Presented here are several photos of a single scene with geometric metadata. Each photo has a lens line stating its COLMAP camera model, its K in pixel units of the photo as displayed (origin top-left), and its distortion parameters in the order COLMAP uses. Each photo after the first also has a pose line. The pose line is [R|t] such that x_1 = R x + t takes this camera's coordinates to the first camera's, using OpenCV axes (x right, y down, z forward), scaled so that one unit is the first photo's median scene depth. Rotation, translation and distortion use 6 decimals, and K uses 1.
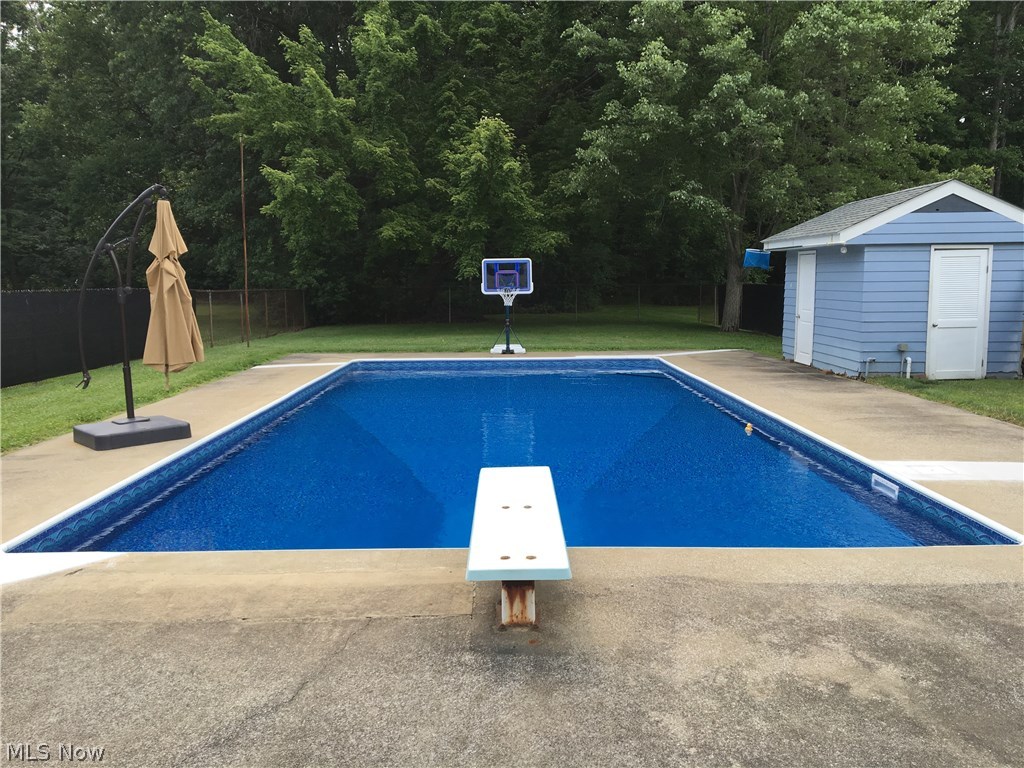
lens RADIAL K [[857.6, 0, 512.0], [0, 857.6, 384.0], [0, 0, 1]] dist [0.093749, -0.134629]
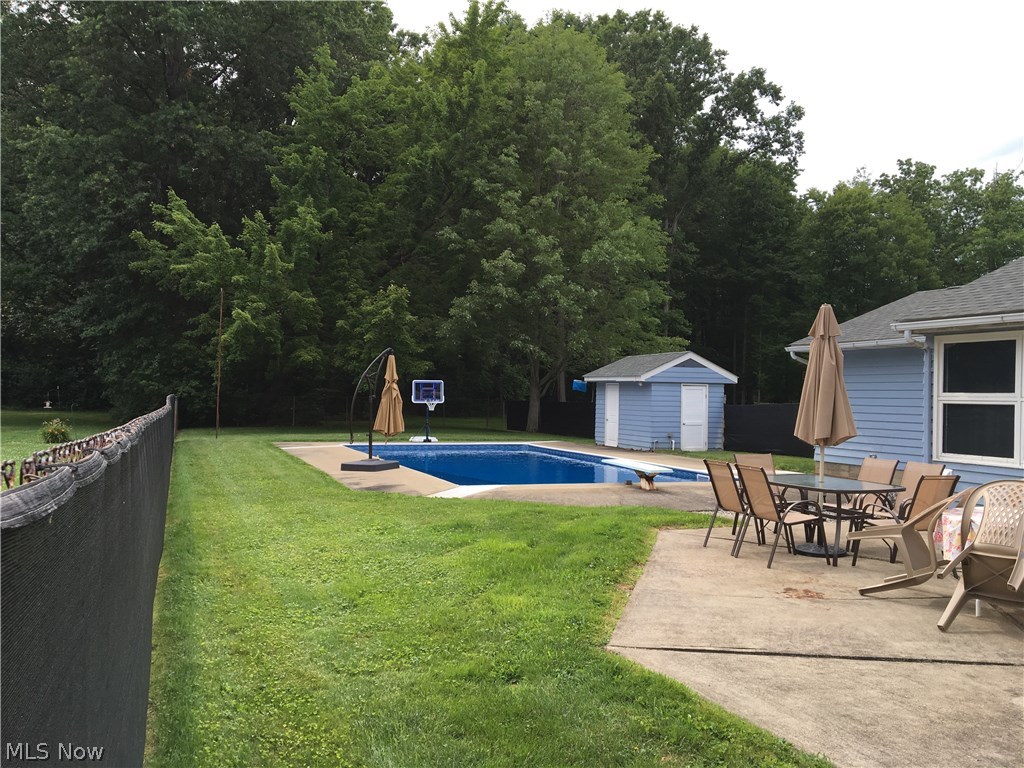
lens RADIAL K [[857.6, 0, 512.0], [0, 857.6, 384.0], [0, 0, 1]] dist [0.093749, -0.134629]
pose [[0.937628, 0.030318, 0.346315, -0.399035], [0.016149, 0.991316, -0.130508, 0.065018], [-0.347265, 0.127961, 0.928996, -0.488869]]
